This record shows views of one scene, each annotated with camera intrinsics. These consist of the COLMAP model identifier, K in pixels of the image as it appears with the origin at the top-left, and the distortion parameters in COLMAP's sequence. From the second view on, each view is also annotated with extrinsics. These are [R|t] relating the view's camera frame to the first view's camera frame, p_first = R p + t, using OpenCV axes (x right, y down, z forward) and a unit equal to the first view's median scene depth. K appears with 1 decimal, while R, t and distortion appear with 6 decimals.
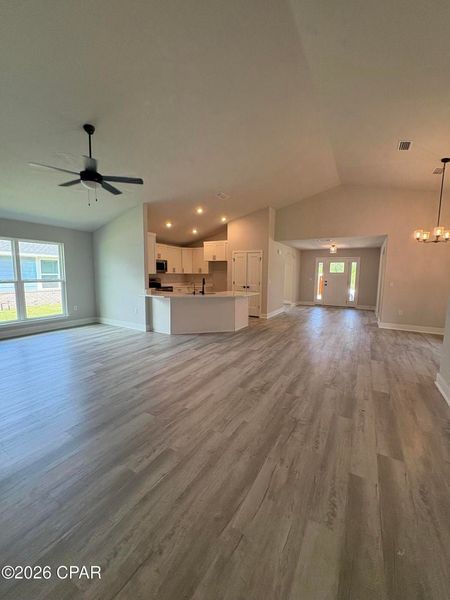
lens RADIAL K [[239.6, 0, 224.3], [0, 239.6, 298.2], [0, 0, 1]] dist [0.000110, 0.000302]
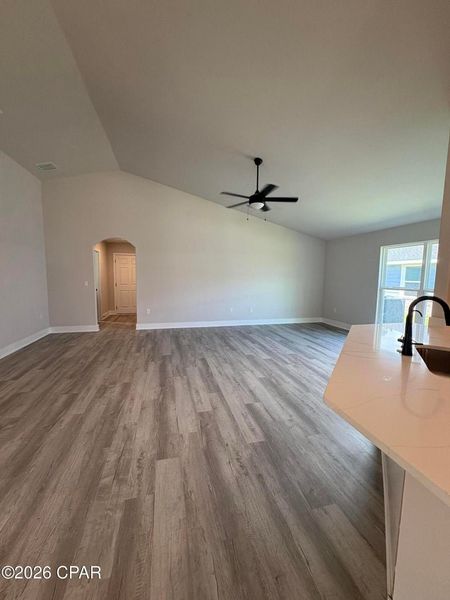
lens RADIAL K [[239.6, 0, 224.3], [0, 239.6, 298.2], [0, 0, 1]] dist [0.000110, 0.000302]
pose [[-0.713250, 0.045307, -0.699444, 0.427908], [-0.095690, 0.982271, 0.161207, -0.177034], [0.694347, 0.181910, -0.696269, 1.739857]]
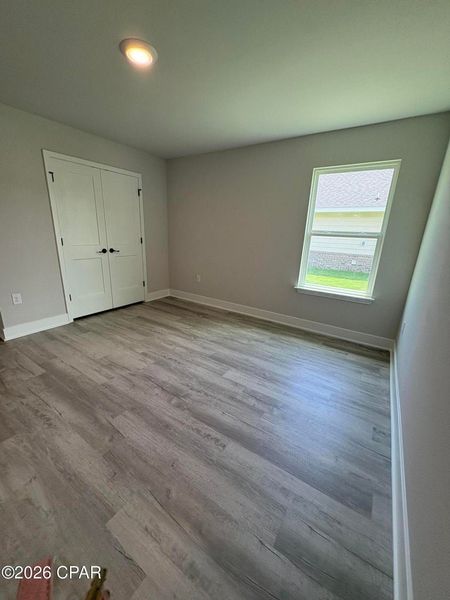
lens RADIAL K [[239.6, 0, 224.3], [0, 239.6, 298.2], [0, 0, 1]] dist [0.000110, 0.000302]
pose [[0.057711, -0.297401, 0.953007, -0.367204], [0.078079, 0.953019, 0.292676, -0.074086], [-0.995275, 0.057520, 0.078220, 0.692801]]
